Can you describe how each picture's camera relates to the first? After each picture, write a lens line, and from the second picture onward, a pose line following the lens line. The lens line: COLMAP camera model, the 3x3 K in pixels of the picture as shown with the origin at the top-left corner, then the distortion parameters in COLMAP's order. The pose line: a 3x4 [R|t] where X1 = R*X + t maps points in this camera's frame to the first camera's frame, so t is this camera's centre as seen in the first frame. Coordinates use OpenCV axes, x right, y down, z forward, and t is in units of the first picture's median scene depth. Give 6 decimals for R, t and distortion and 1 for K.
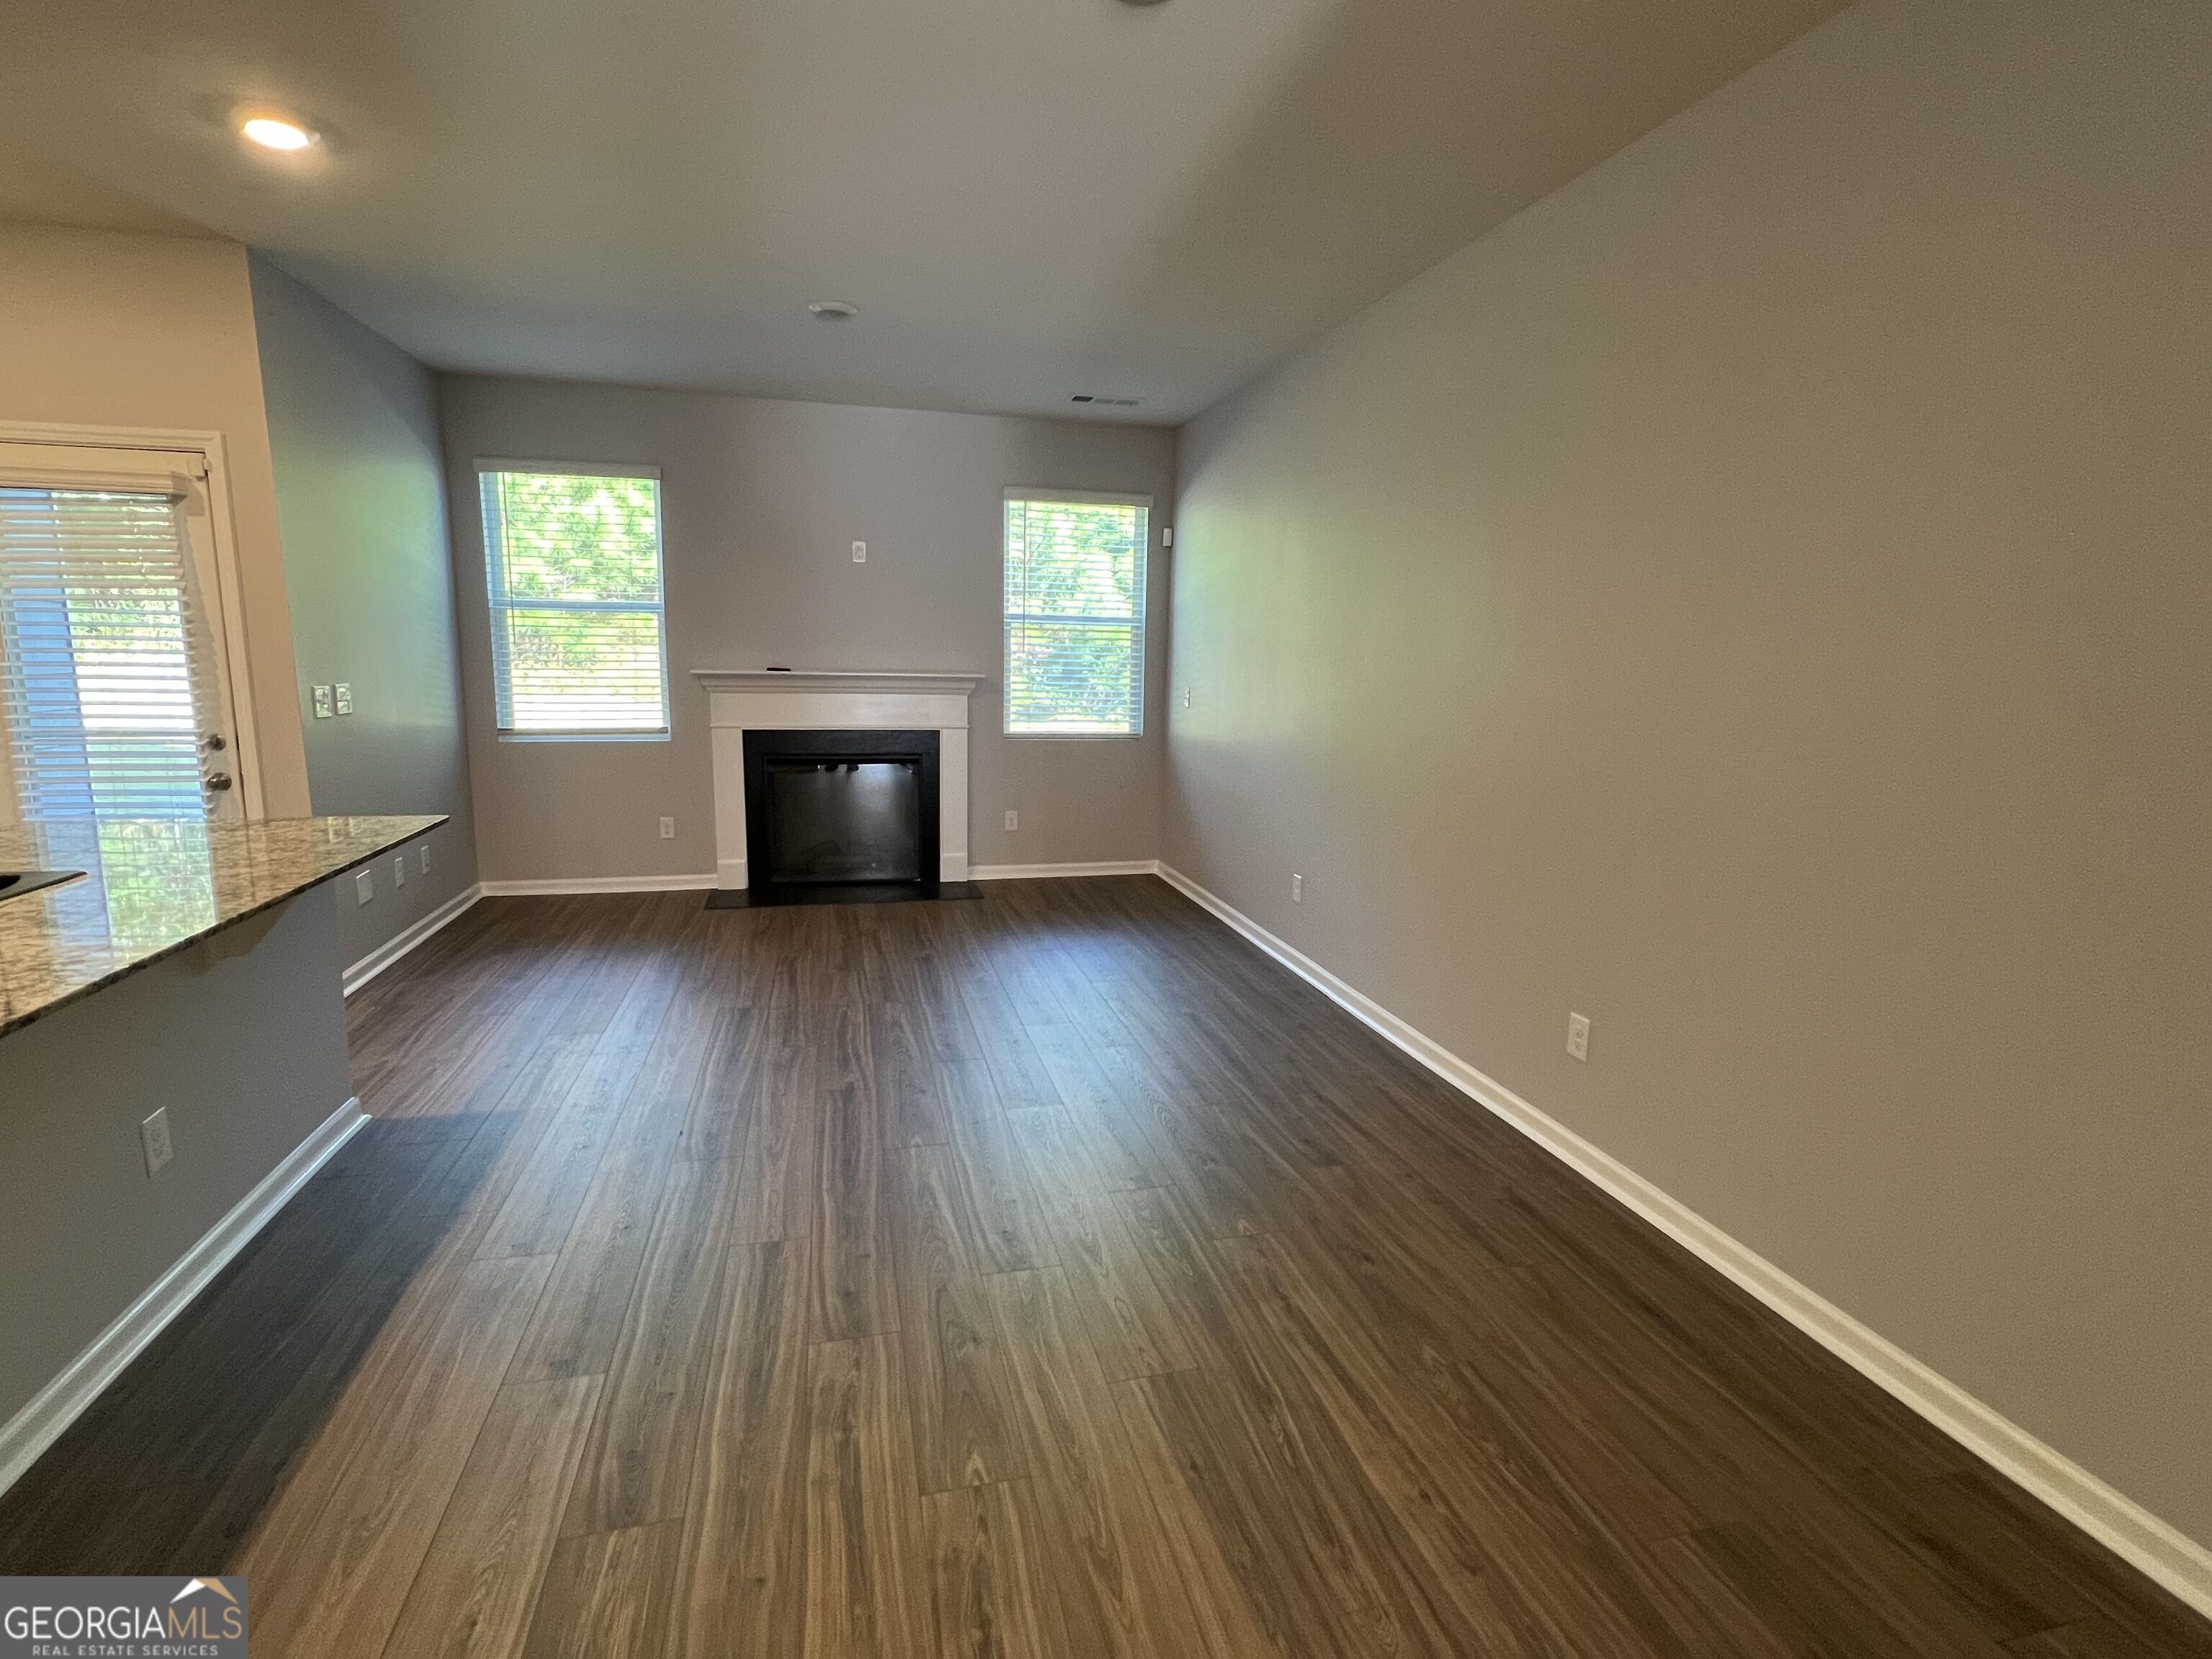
lens RADIAL K [[1052.2, 0, 1110.5], [0, 1052.2, 825.4], [0, 0, 1]] dist [-0.000833, -0.000326]
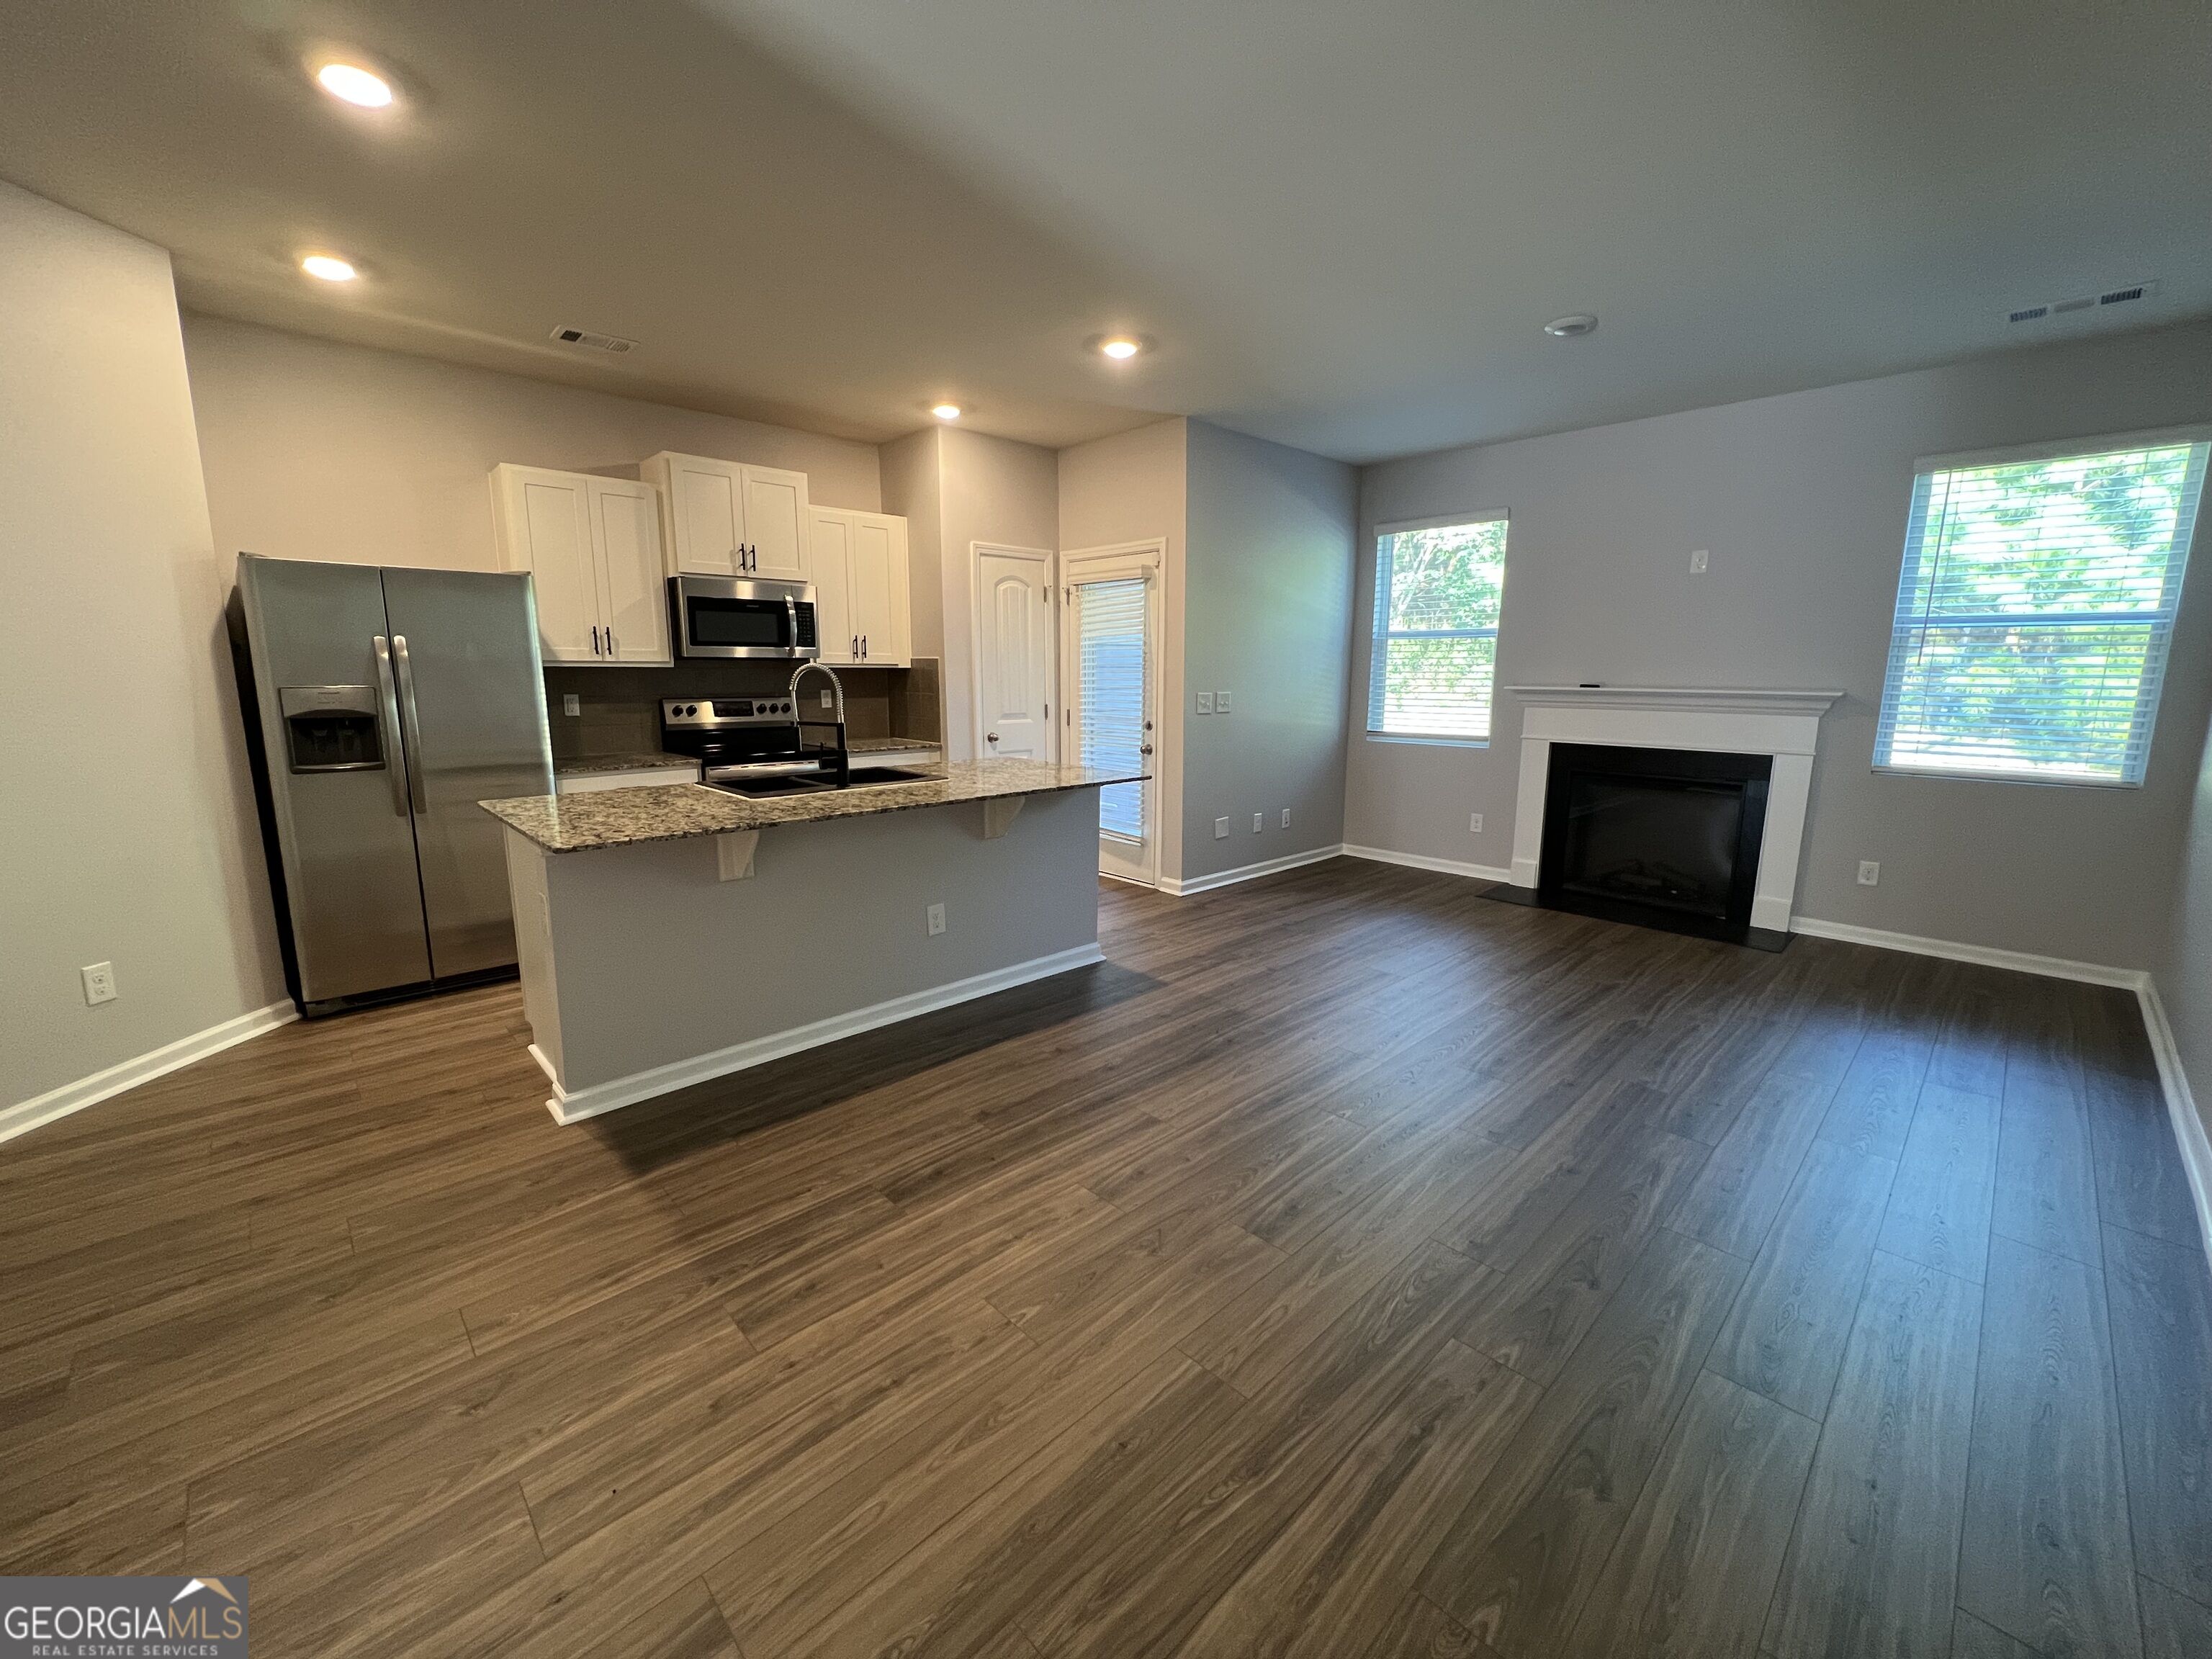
lens RADIAL K [[890.9, 0, 1107.9], [0, 890.9, 827.7], [0, 0, 1]] dist [0.002182, -0.000195]
pose [[0.491647, 0.137468, -0.859875, 0.241457], [-0.138723, 0.987214, 0.078509, -0.014195], [0.859674, 0.080685, 0.504431, 0.167687]]
